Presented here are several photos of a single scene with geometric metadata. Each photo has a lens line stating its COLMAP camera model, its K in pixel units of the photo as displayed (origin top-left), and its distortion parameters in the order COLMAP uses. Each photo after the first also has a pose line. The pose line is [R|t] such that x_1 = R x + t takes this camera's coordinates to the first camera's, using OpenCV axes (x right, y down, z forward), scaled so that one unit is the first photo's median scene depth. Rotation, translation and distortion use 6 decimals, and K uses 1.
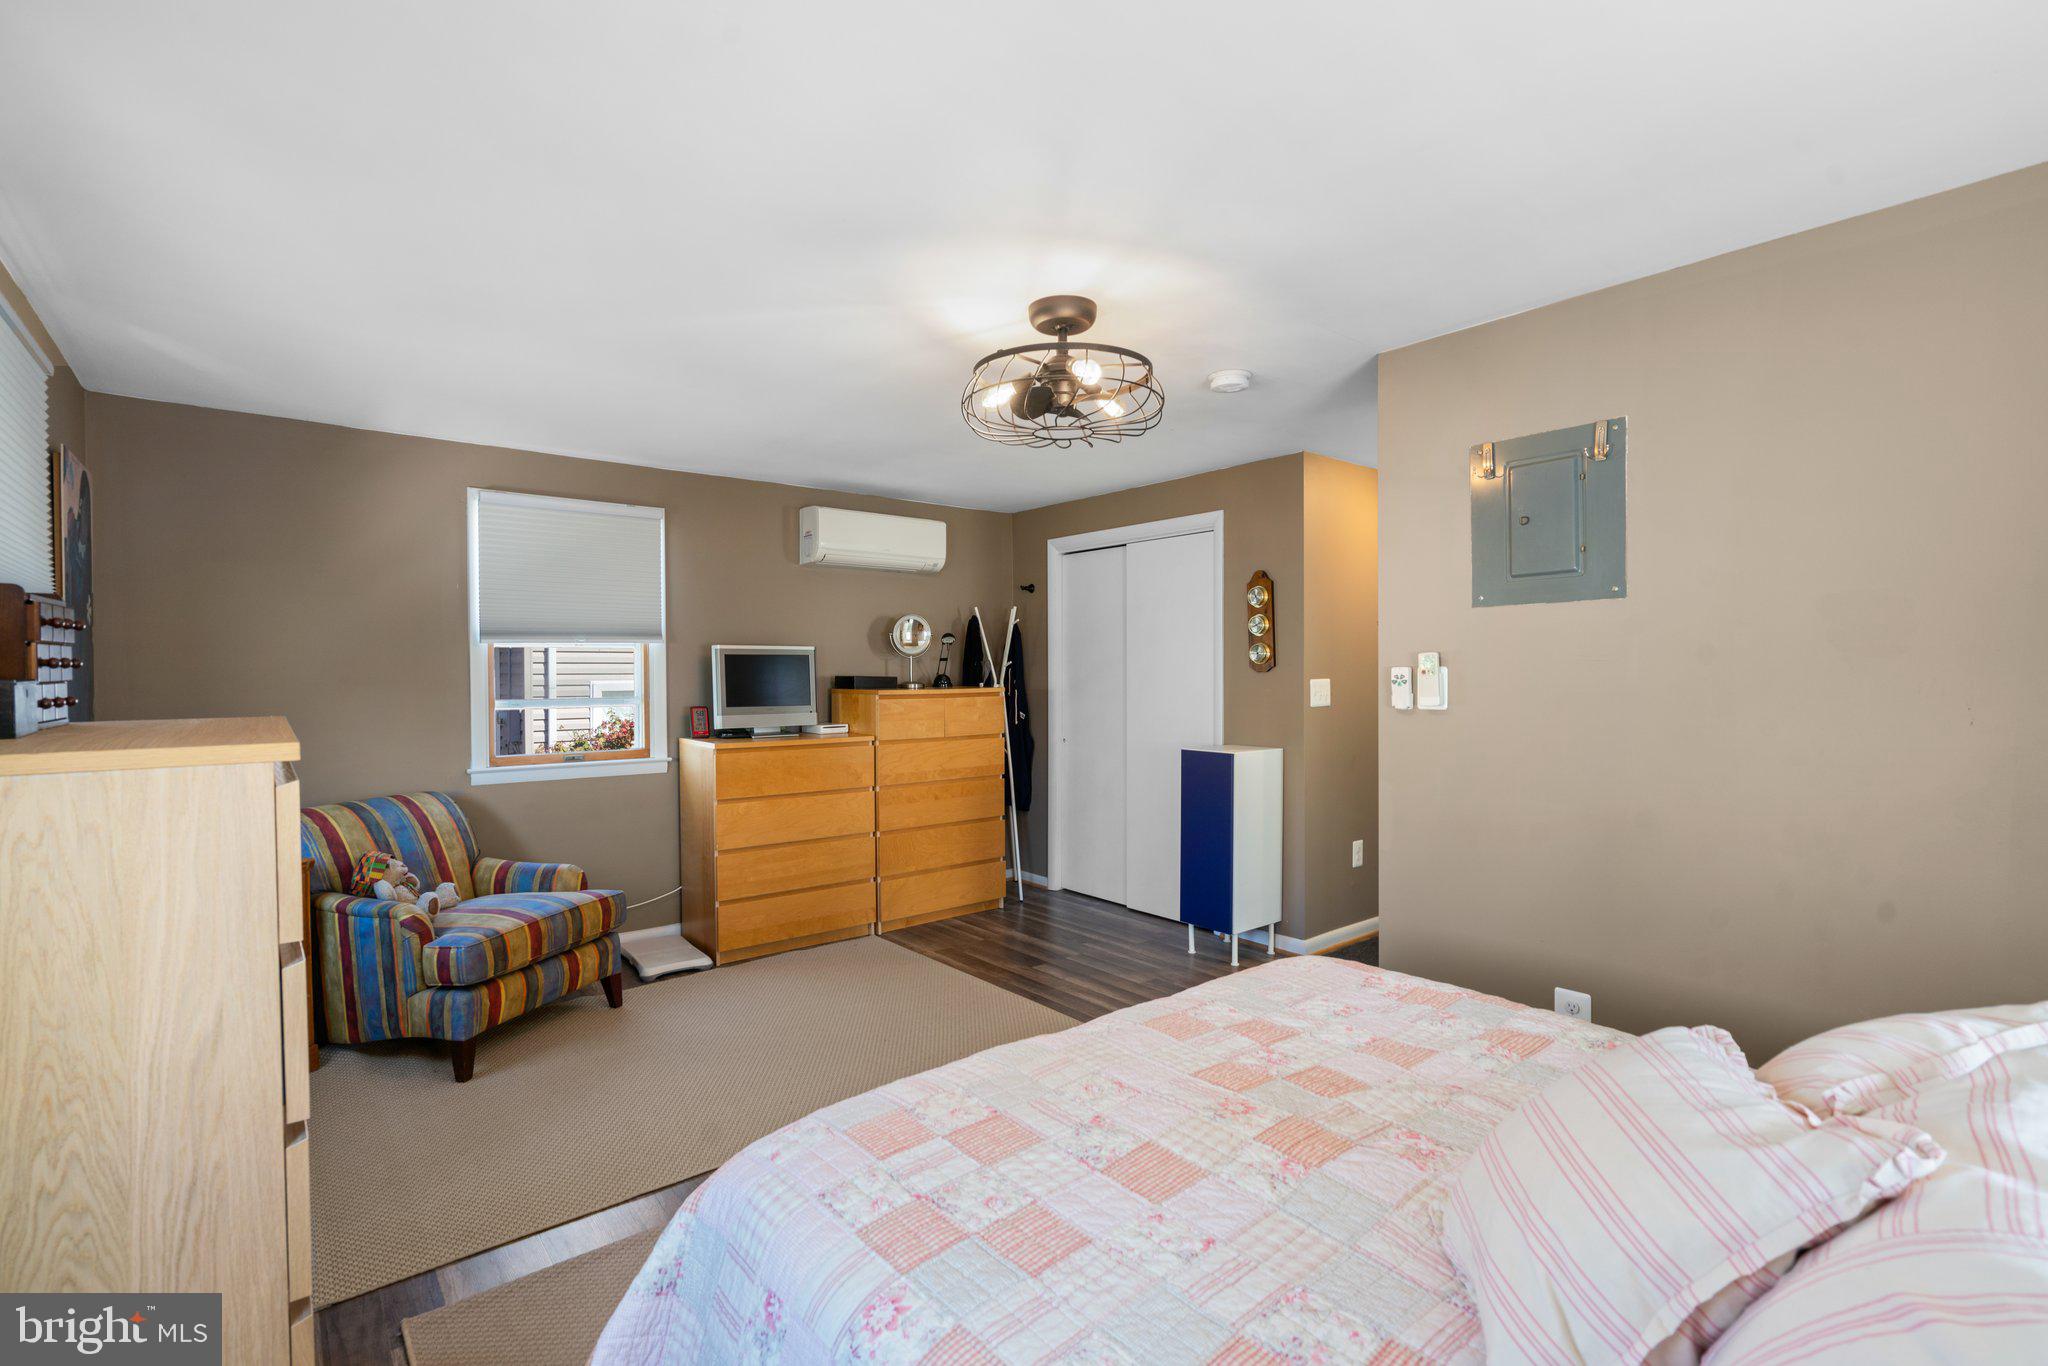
lens RADIAL K [[935.7, 0, 1019.9], [0, 935.7, 664.3], [0, 0, 1]] dist [-0.004407, 0.000459]
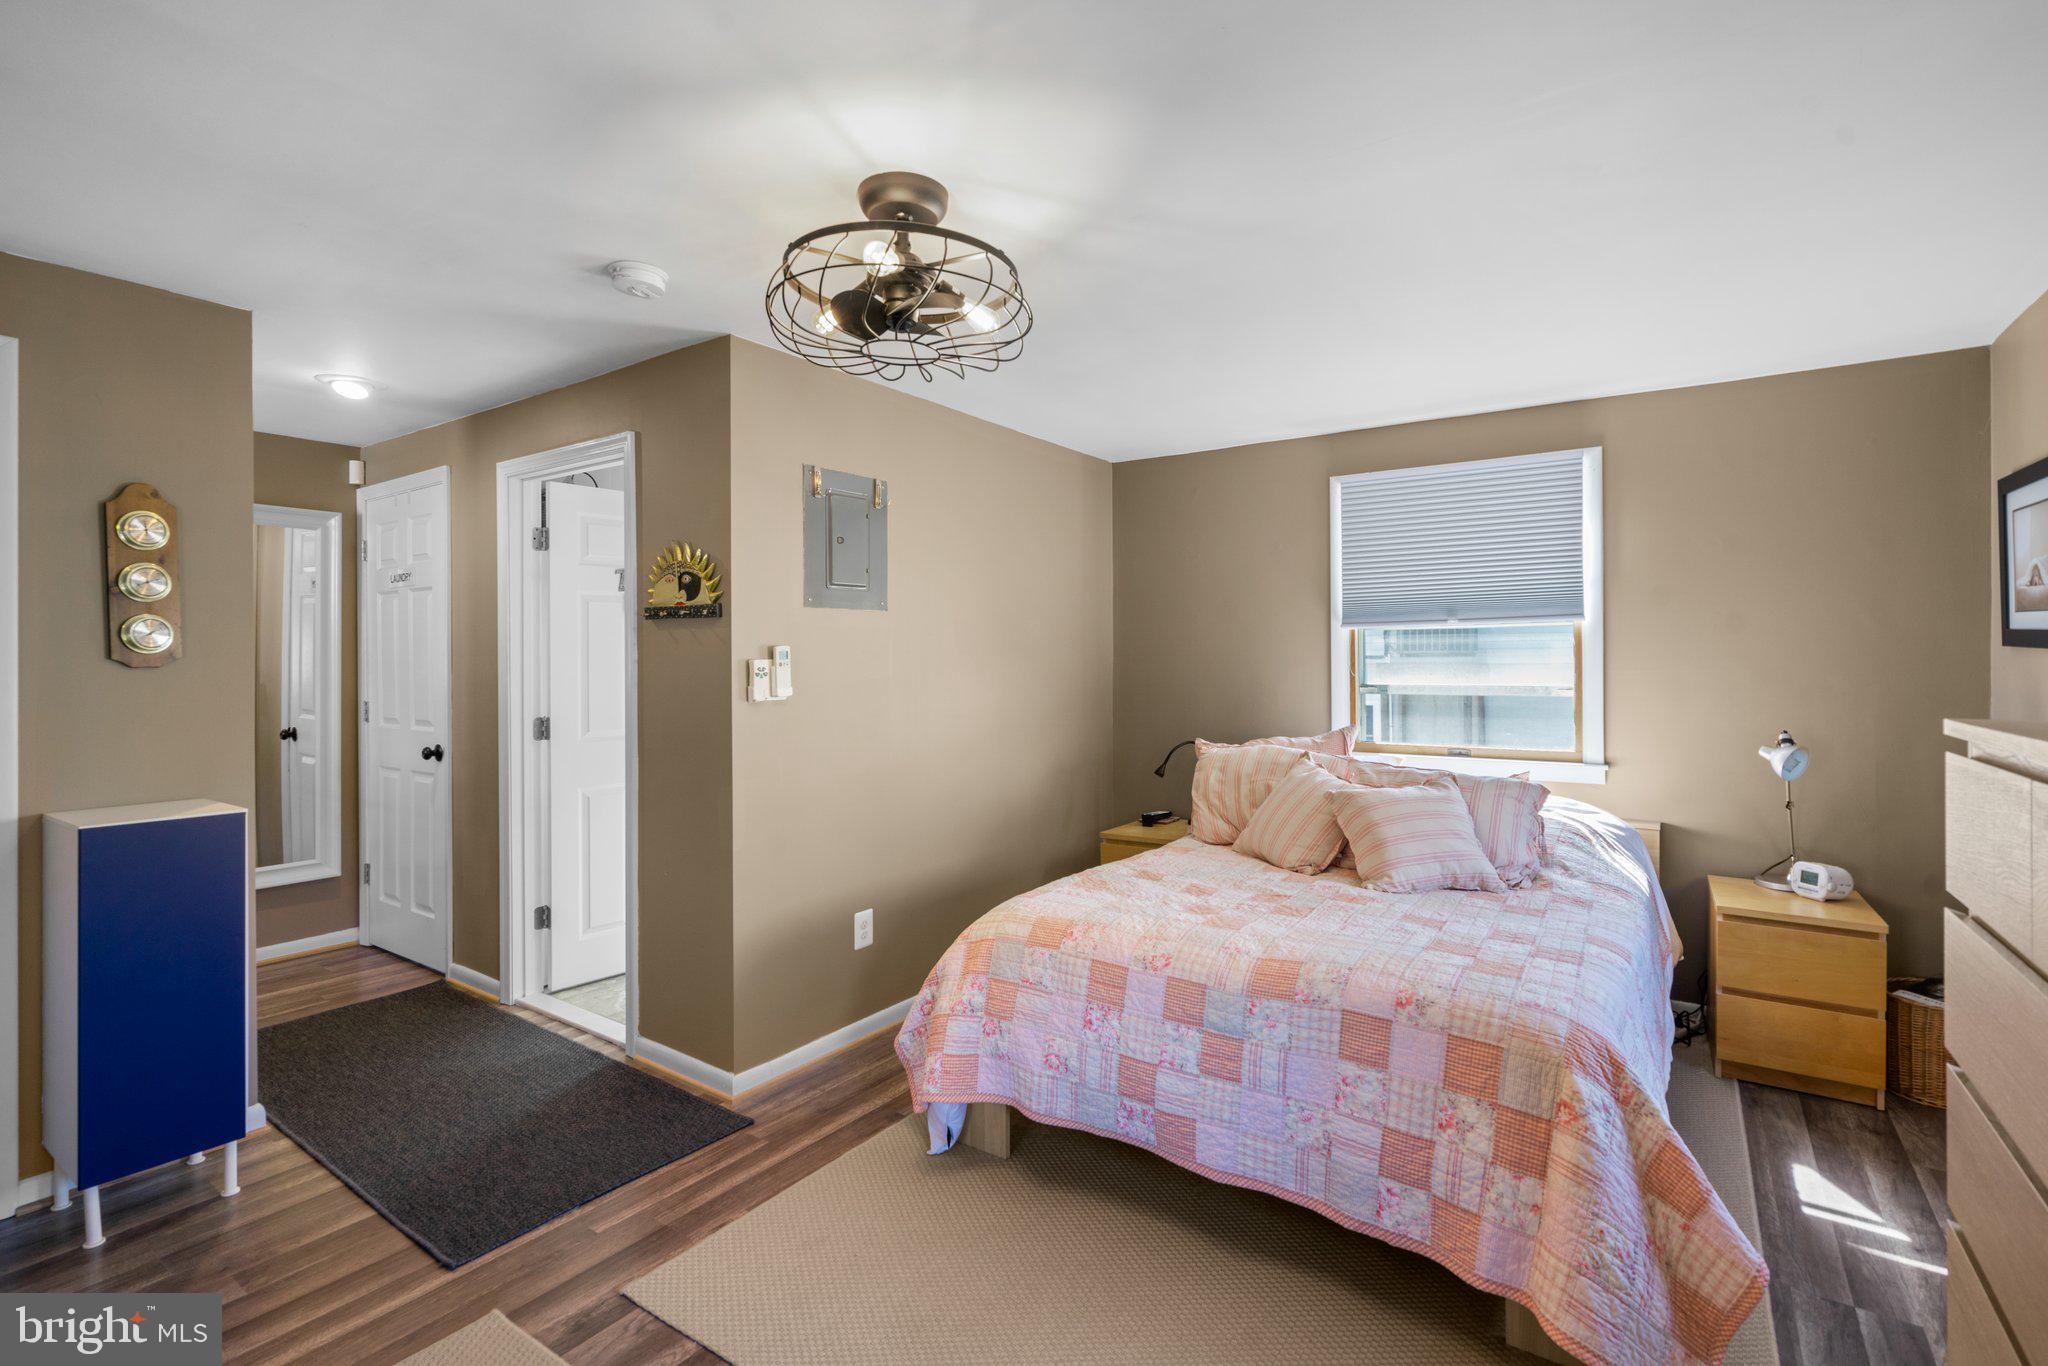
lens RADIAL K [[935.7, 0, 1019.9], [0, 935.7, 664.3], [0, 0, 1]] dist [-0.004407, 0.000459]
pose [[-0.285803, 0.001119, 0.958288, -0.672647], [0.001538, 0.999999, -0.000709, 0.009586], [-0.958287, 0.001272, -0.285804, 1.082474]]
